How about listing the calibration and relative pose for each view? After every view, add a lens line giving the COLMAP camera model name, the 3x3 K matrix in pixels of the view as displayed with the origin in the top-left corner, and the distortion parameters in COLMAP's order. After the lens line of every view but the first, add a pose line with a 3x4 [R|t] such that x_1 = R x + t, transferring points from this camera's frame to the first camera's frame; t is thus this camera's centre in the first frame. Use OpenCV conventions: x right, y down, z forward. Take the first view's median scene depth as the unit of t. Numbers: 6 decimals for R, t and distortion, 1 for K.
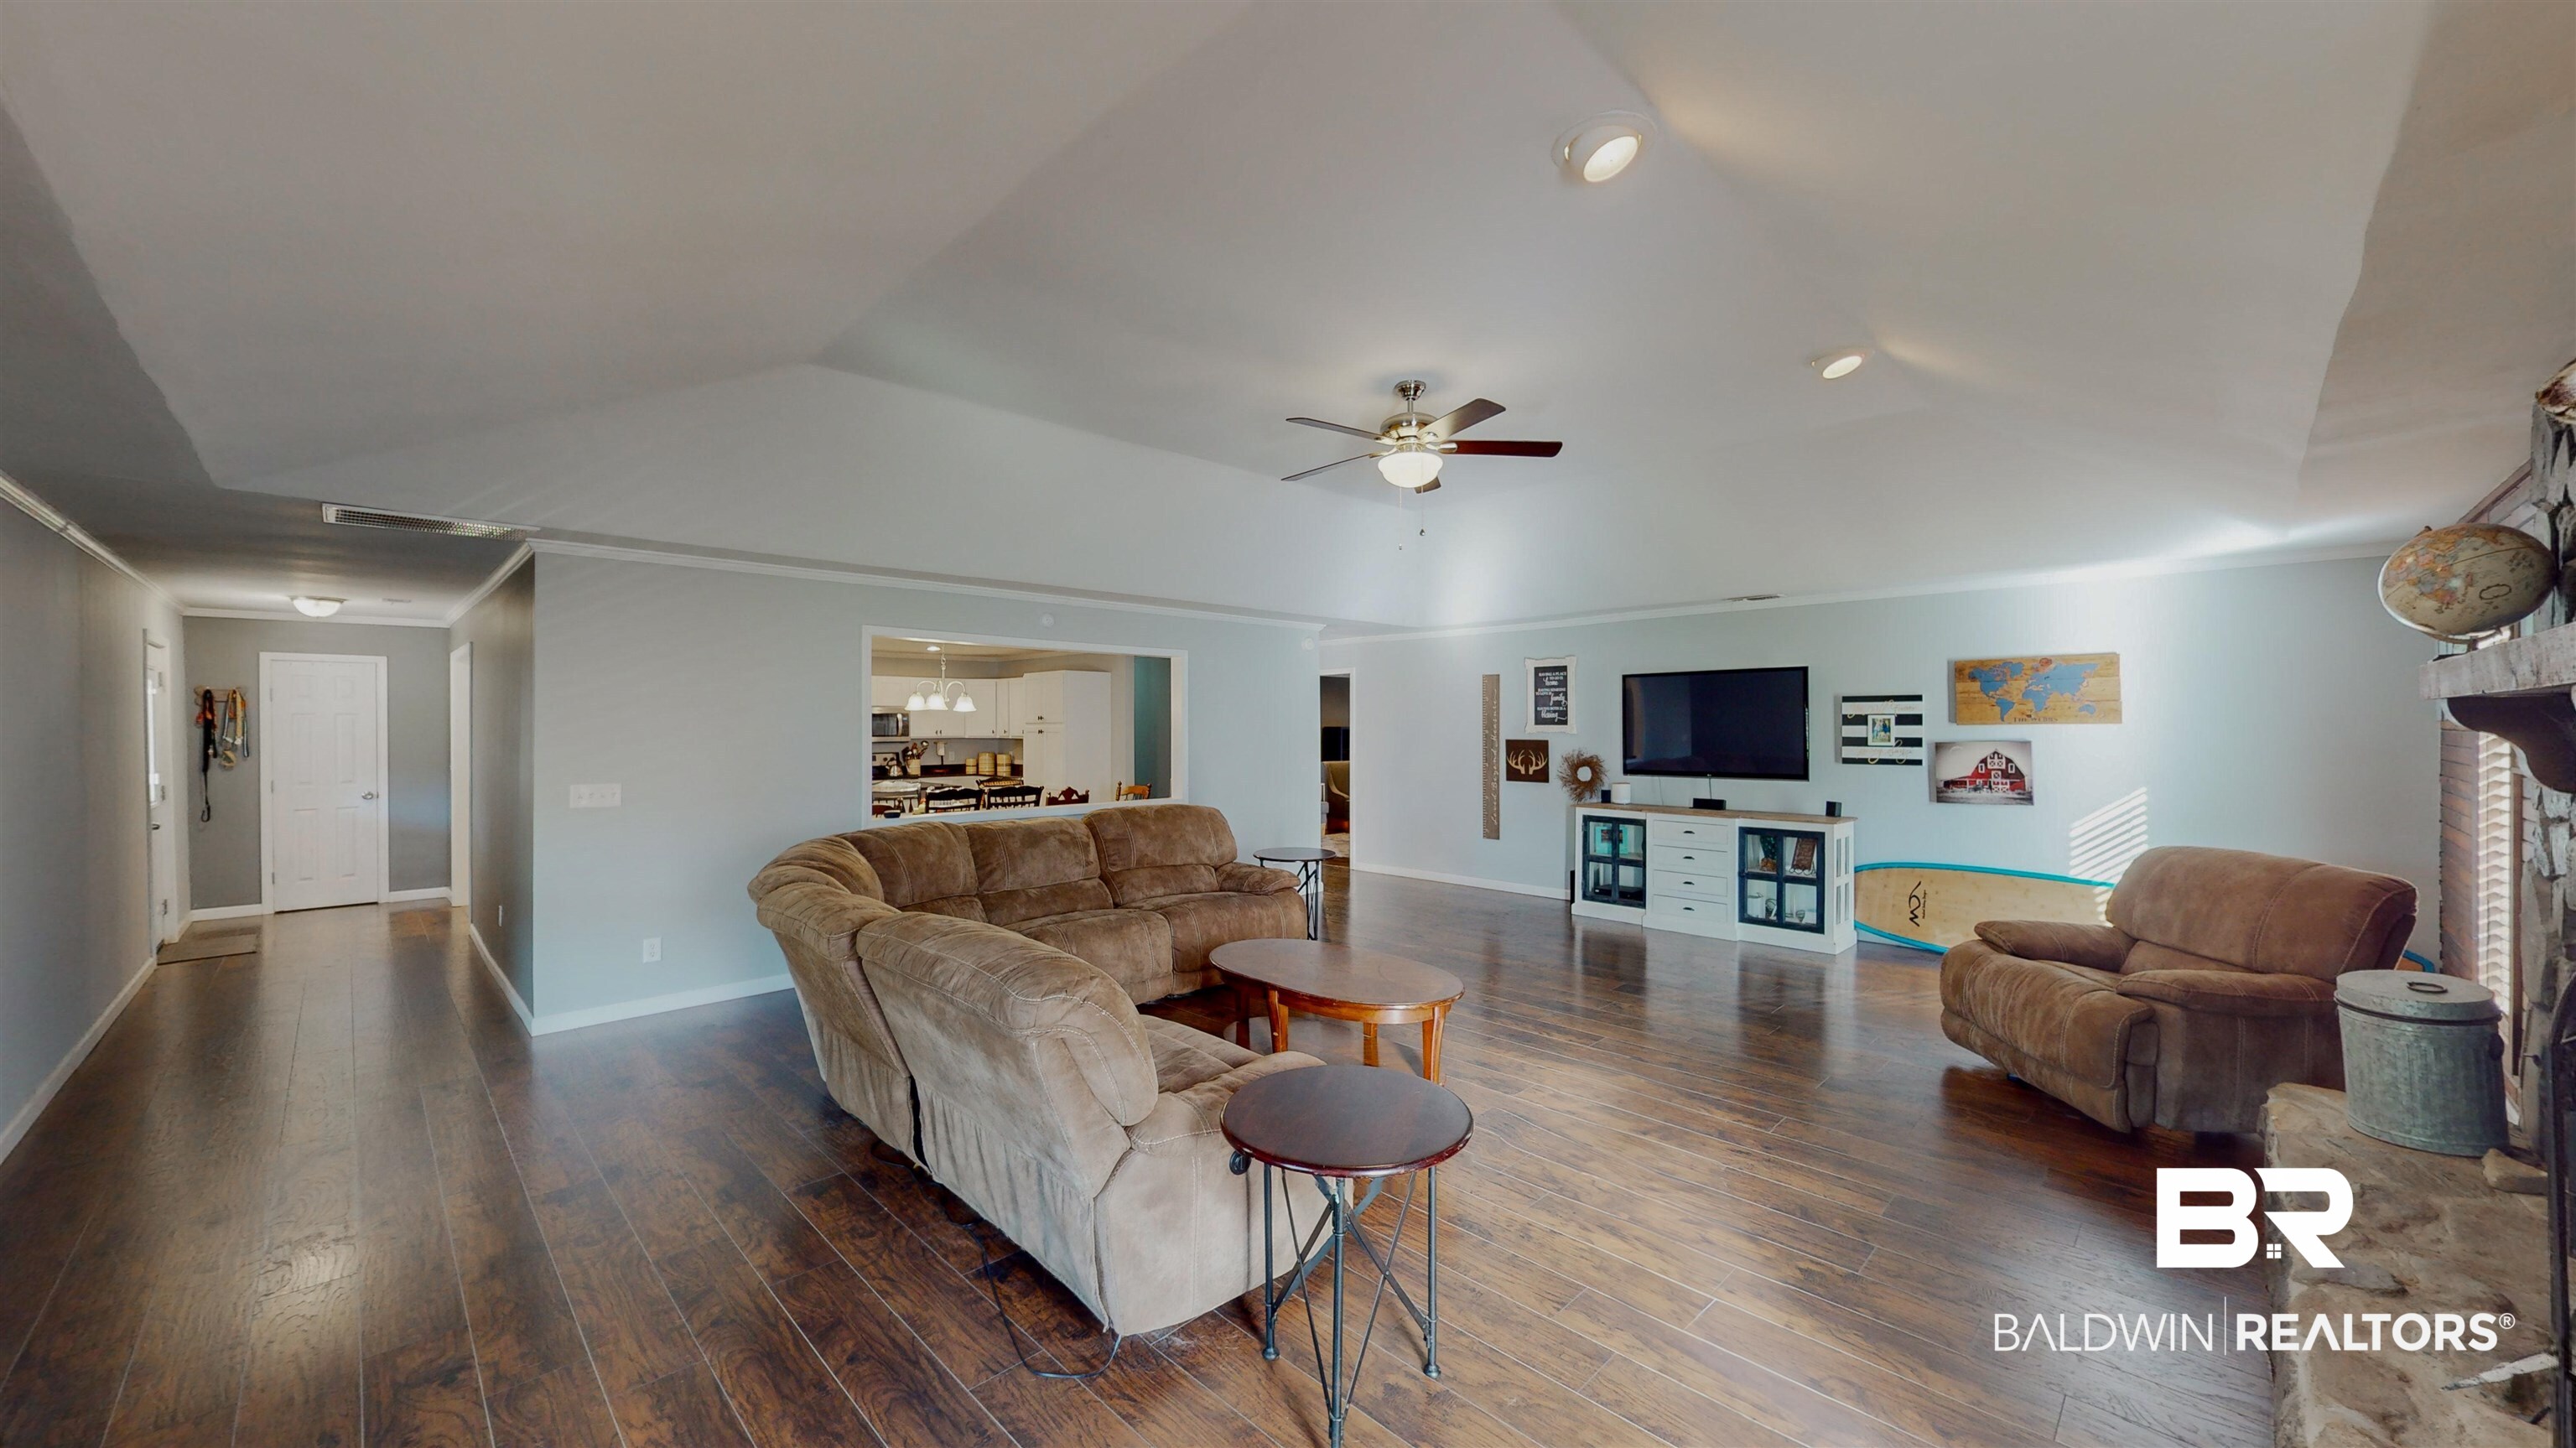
lens RADIAL K [[943.7, 0, 1288.9], [0, 943.7, 727.8], [0, 0, 1]] dist [-0.000116, -0.000100]
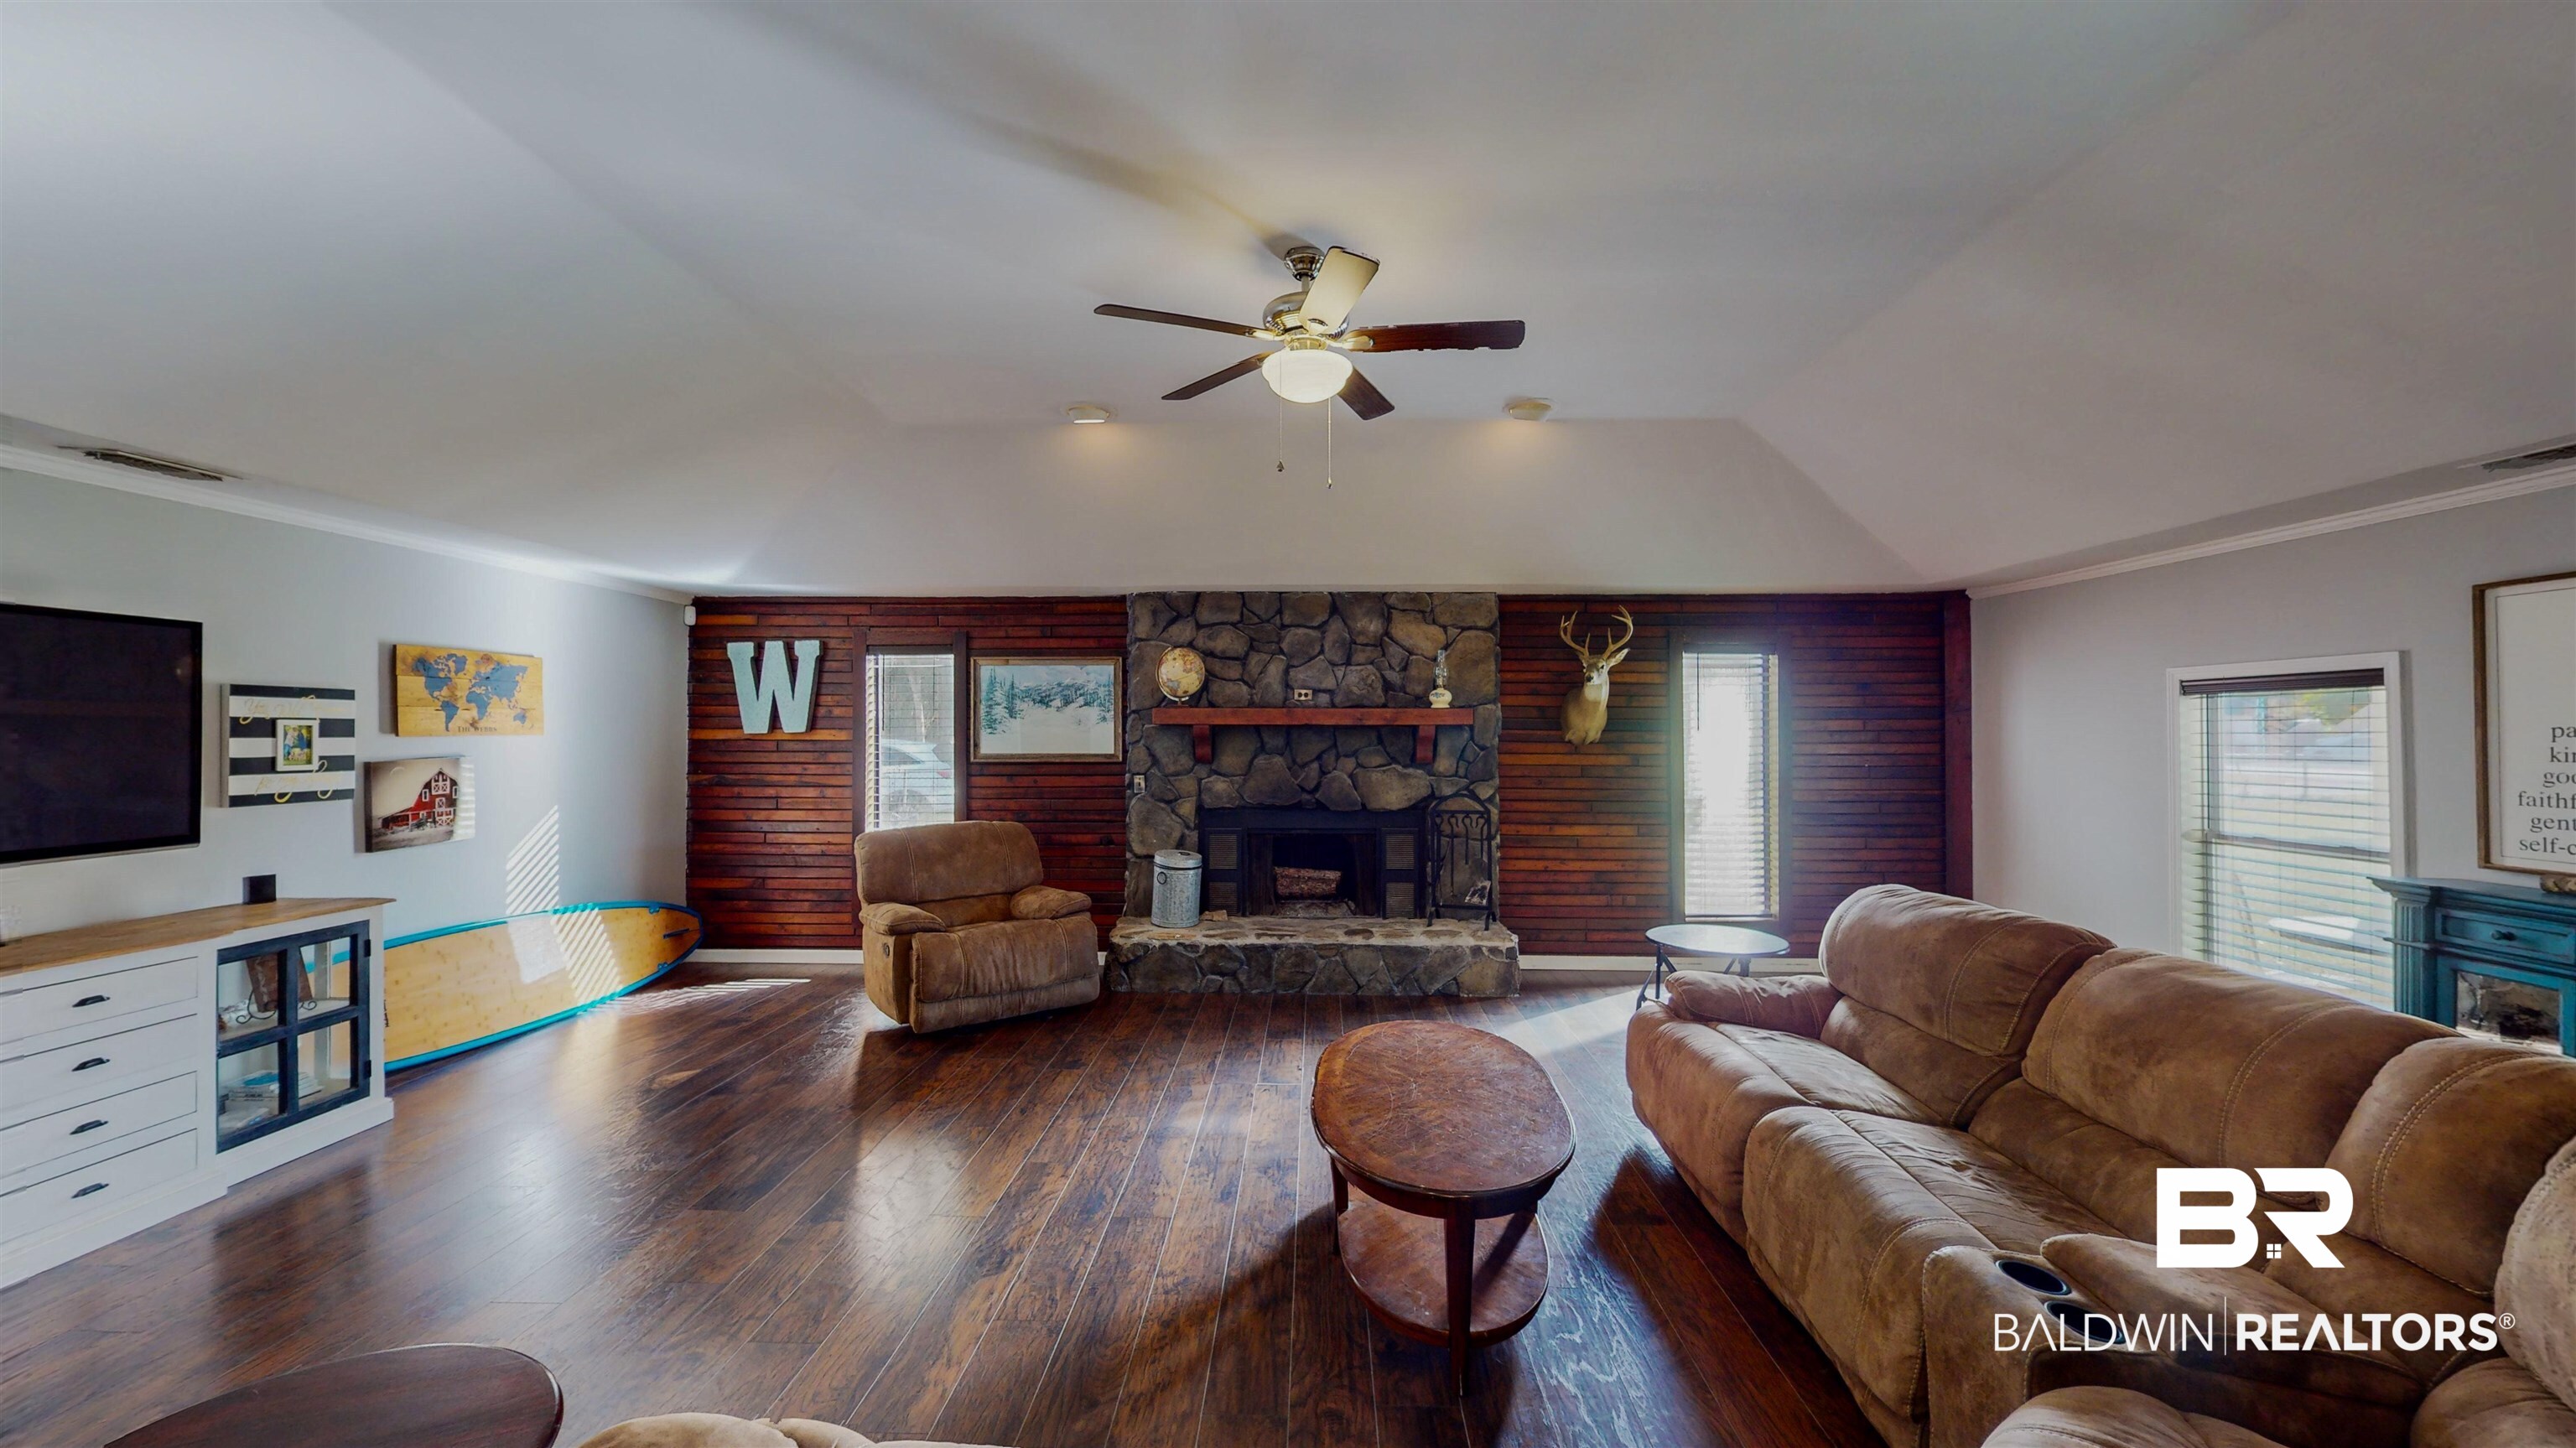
lens RADIAL K [[943.7, 0, 1288.9], [0, 943.7, 727.8], [0, 0, 1]] dist [-0.000116, -0.000100]
pose [[-0.685113, 0.005163, 0.728419, -0.231576], [0.002637, 0.999986, -0.004607, -0.003909], [-0.728432, -0.001235, -0.685117, 0.920065]]
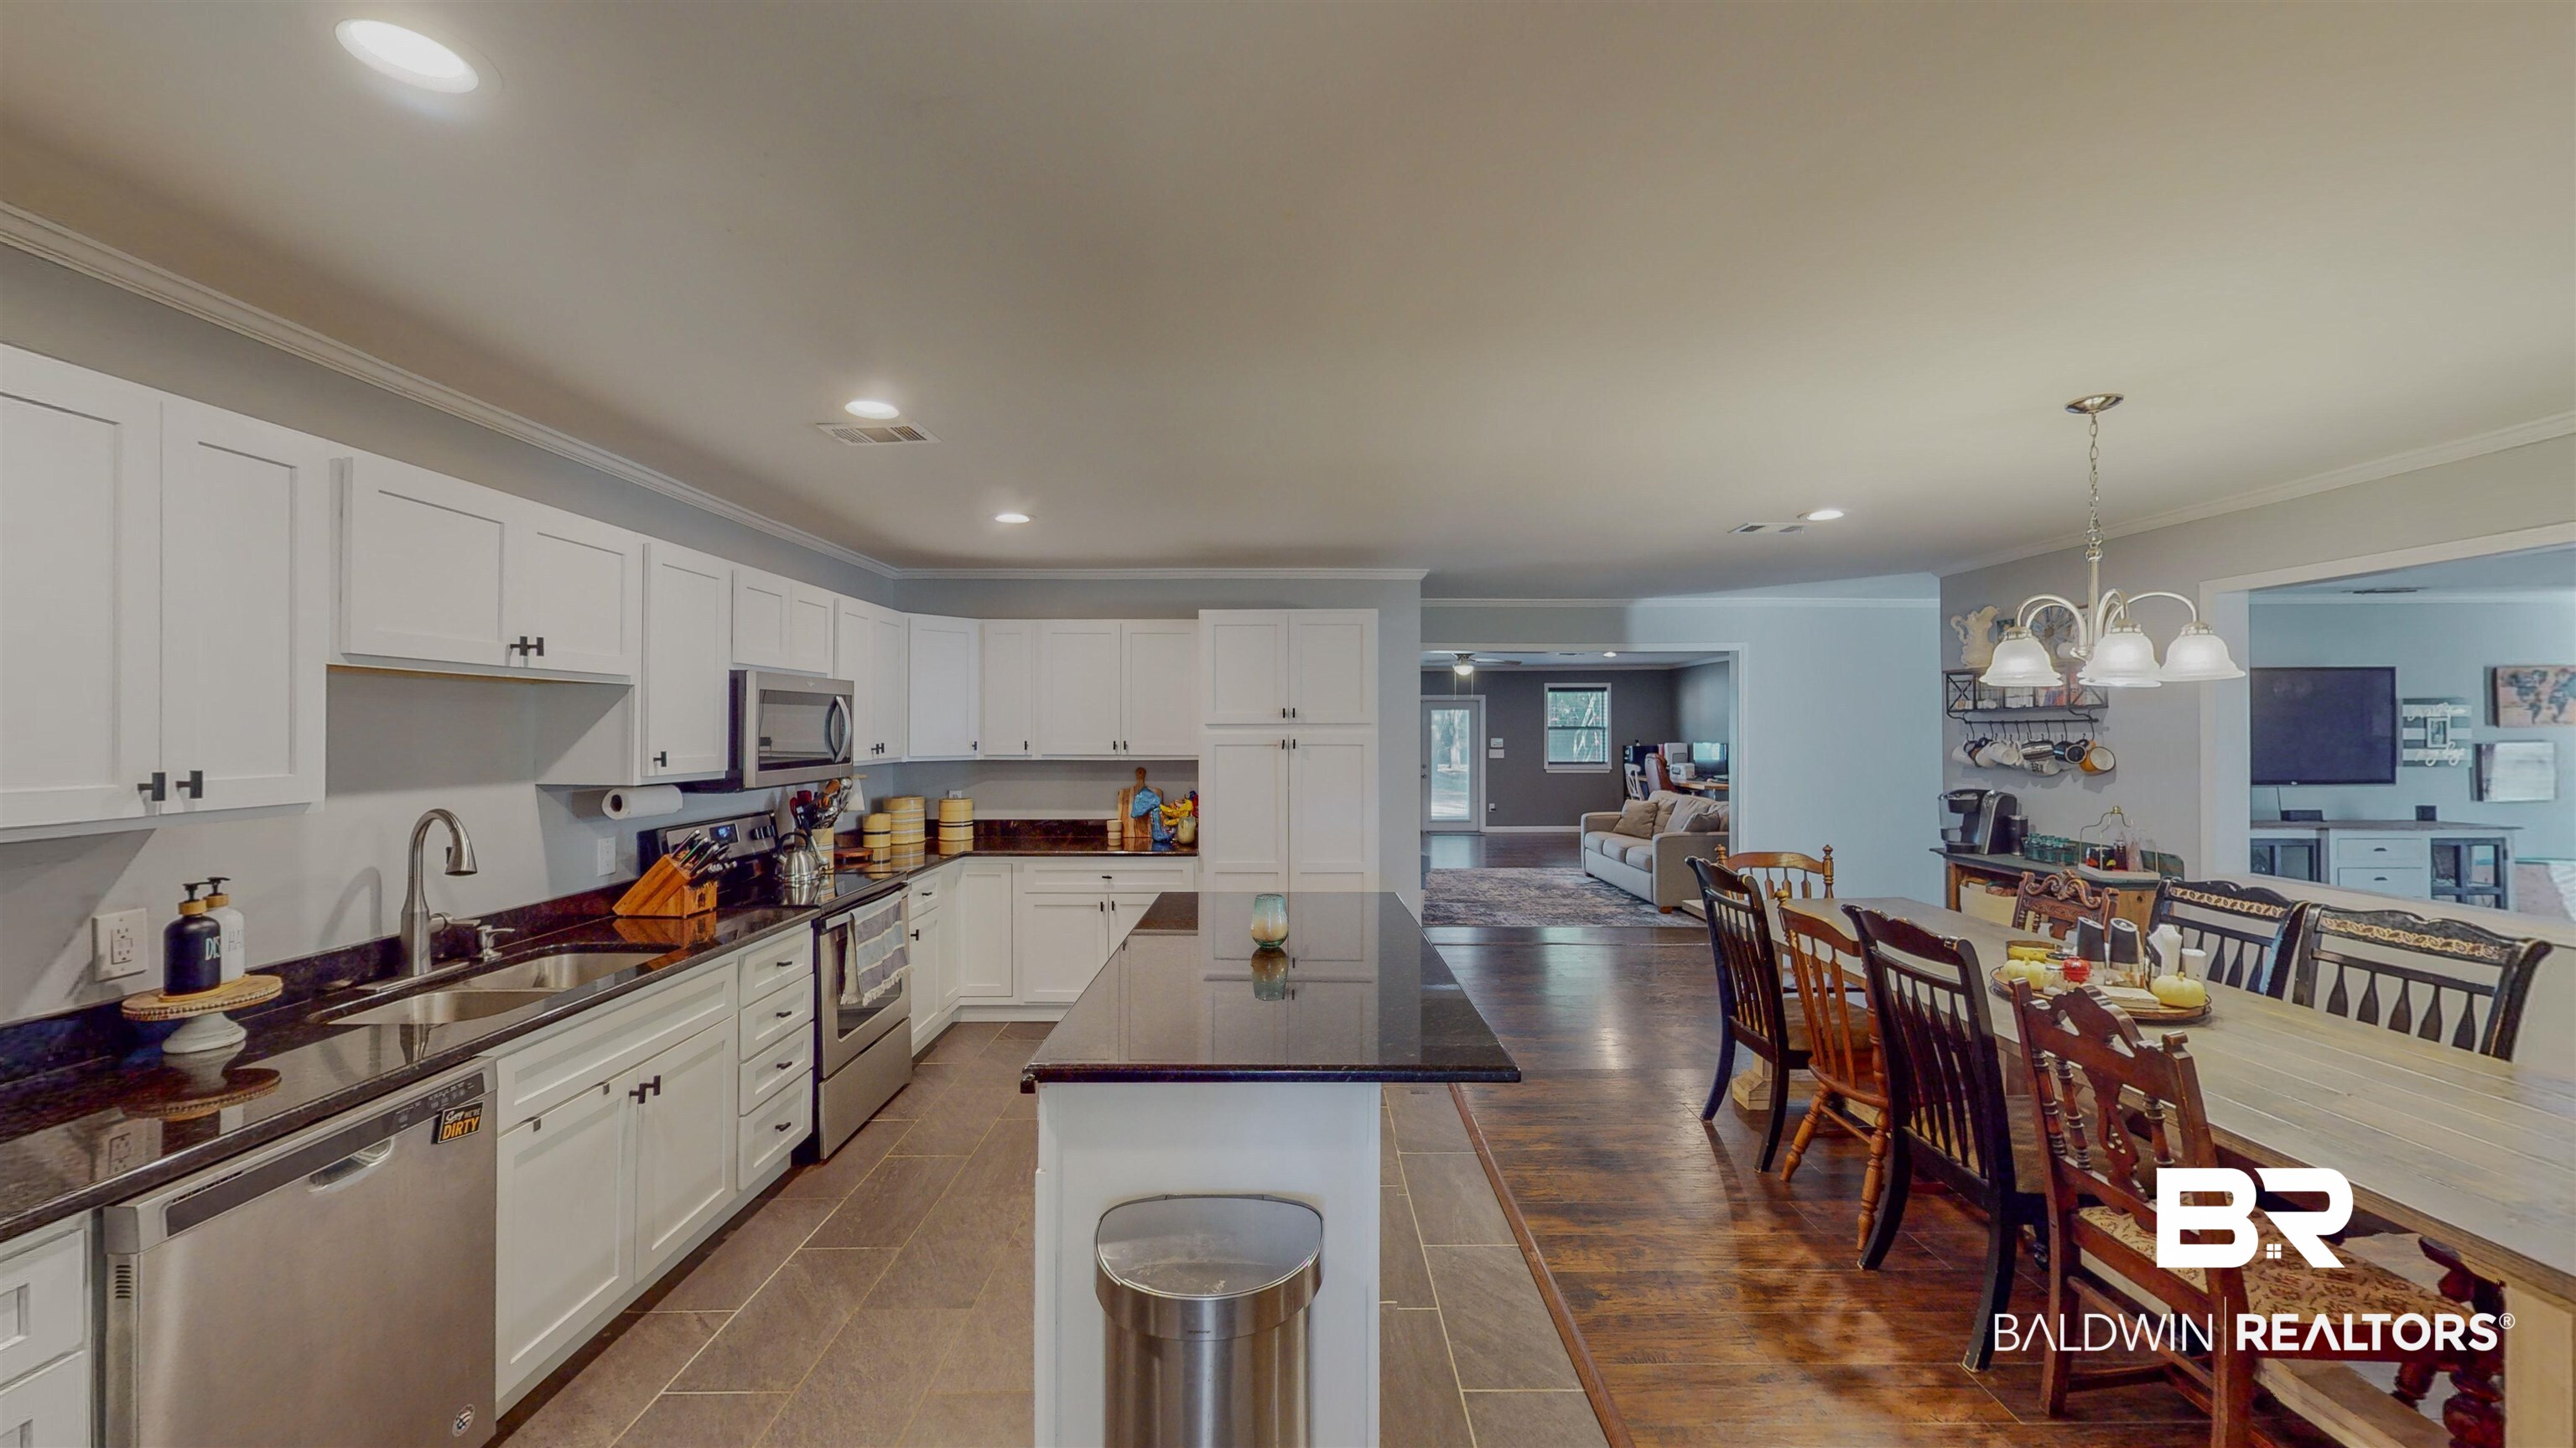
lens RADIAL K [[943.7, 0, 1288.9], [0, 943.7, 727.8], [0, 0, 1]] dist [-0.000116, -0.000100]
pose [[0.705244, 0.001494, 0.708963, -0.924027], [0.003981, 0.999974, -0.006067, -0.001282], [-0.708953, 0.007101, 0.705220, 1.121256]]
